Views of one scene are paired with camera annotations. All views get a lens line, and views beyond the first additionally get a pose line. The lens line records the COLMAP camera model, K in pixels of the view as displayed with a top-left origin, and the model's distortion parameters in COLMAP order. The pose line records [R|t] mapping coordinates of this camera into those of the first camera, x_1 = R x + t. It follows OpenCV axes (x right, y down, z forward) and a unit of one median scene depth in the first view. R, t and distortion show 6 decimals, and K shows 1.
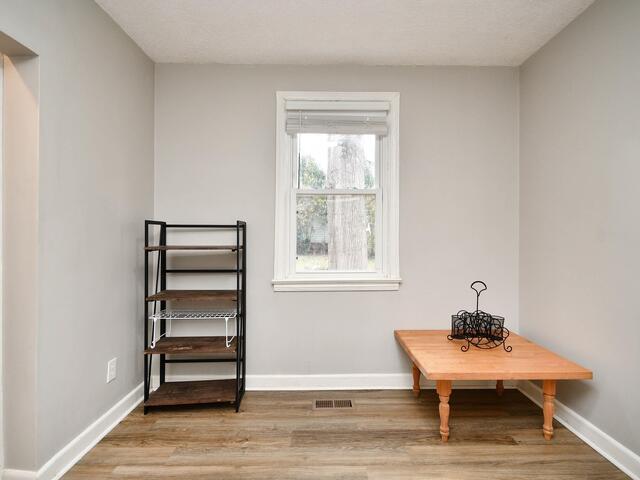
lens RADIAL K [[348.3, 0, 320.0], [0, 348.3, 240.0], [0, 0, 1]] dist [0.002510, -0.000500]
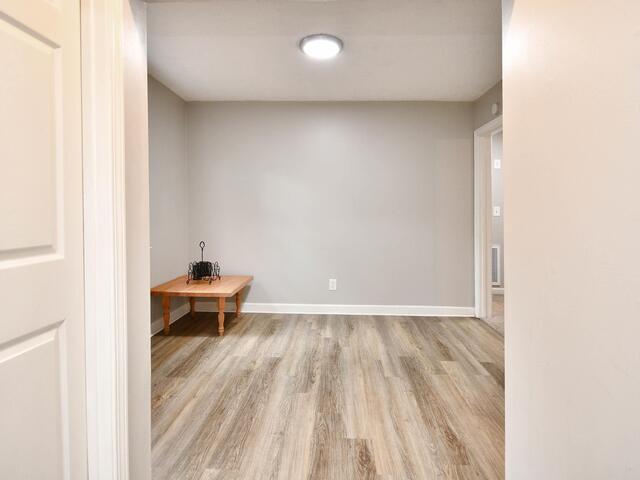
lens RADIAL K [[348.3, 0, 320.0], [0, 348.3, 240.0], [0, 0, 1]] dist [0.002510, -0.000500]
pose [[0.069107, -0.070571, 0.995110, -1.135826], [0.011117, 0.997487, 0.069968, 0.006200], [-0.997547, 0.006227, 0.069718, 0.373906]]
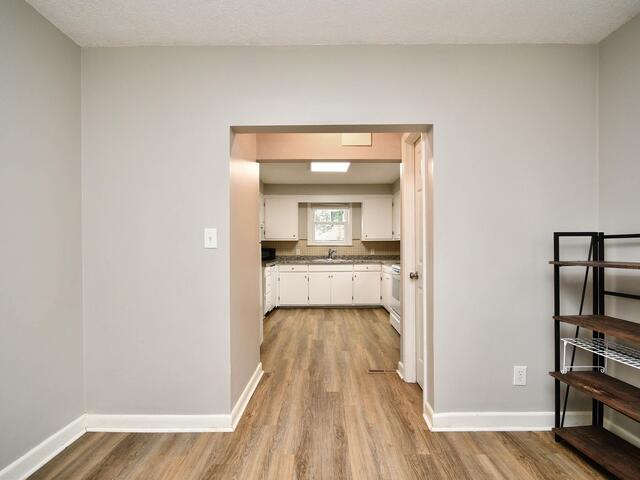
lens RADIAL K [[348.3, 0, 320.0], [0, 348.3, 240.0], [0, 0, 1]] dist [0.002510, -0.000500]
pose [[-0.020583, -0.002254, -0.999786, 0.444118], [-0.014495, 0.999893, -0.001955, -0.025430], [0.999683, 0.014452, -0.020613, 0.386838]]
